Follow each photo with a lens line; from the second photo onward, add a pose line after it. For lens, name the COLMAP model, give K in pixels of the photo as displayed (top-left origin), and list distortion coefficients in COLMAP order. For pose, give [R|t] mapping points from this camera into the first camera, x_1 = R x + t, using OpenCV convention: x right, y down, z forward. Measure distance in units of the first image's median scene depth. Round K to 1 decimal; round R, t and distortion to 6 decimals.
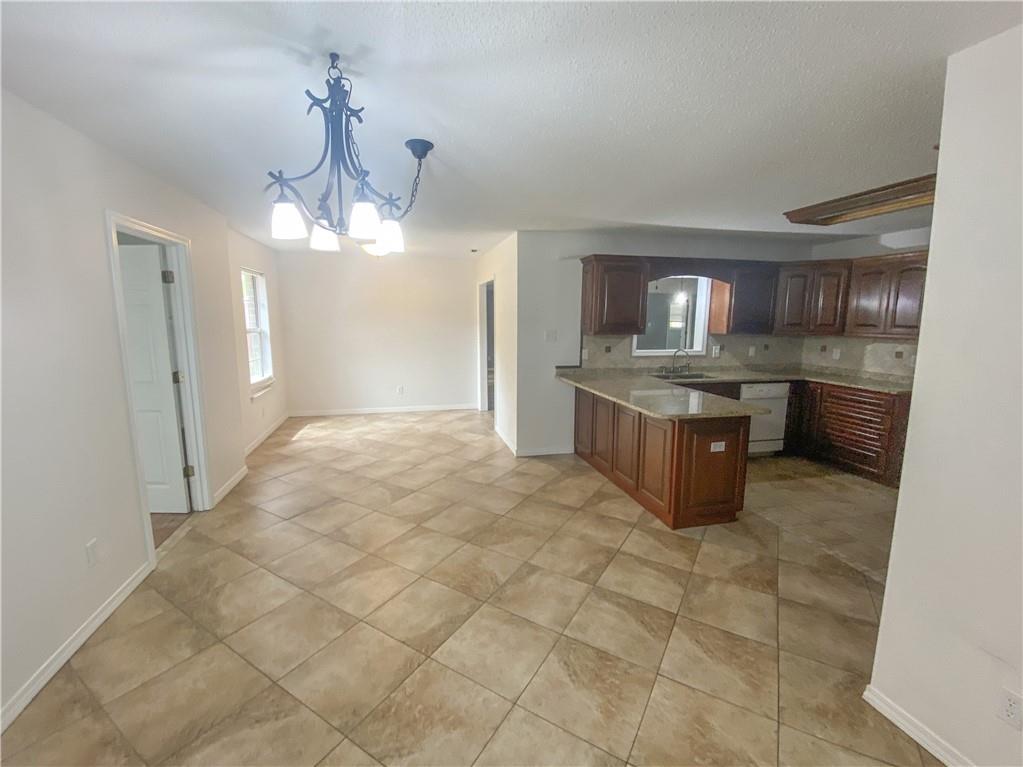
lens RADIAL K [[420.2, 0, 512.8], [0, 420.2, 382.5], [0, 0, 1]] dist [0.026976, -0.025798]
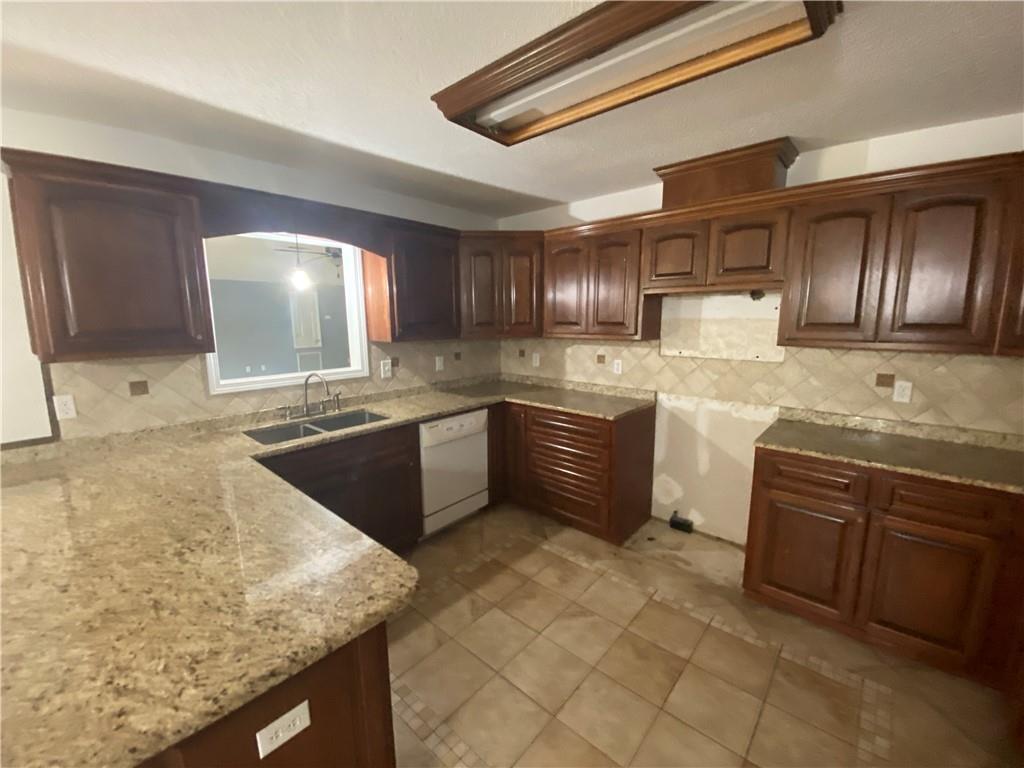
lens RADIAL K [[420.7, 0, 513.3], [0, 420.7, 383.0], [0, 0, 1]] dist [0.026976, -0.025798]
pose [[0.817069, -0.104238, 0.567038, 0.298823], [0.100671, 0.994205, 0.037702, -0.060973], [-0.567682, 0.026279, 0.822828, 0.403356]]
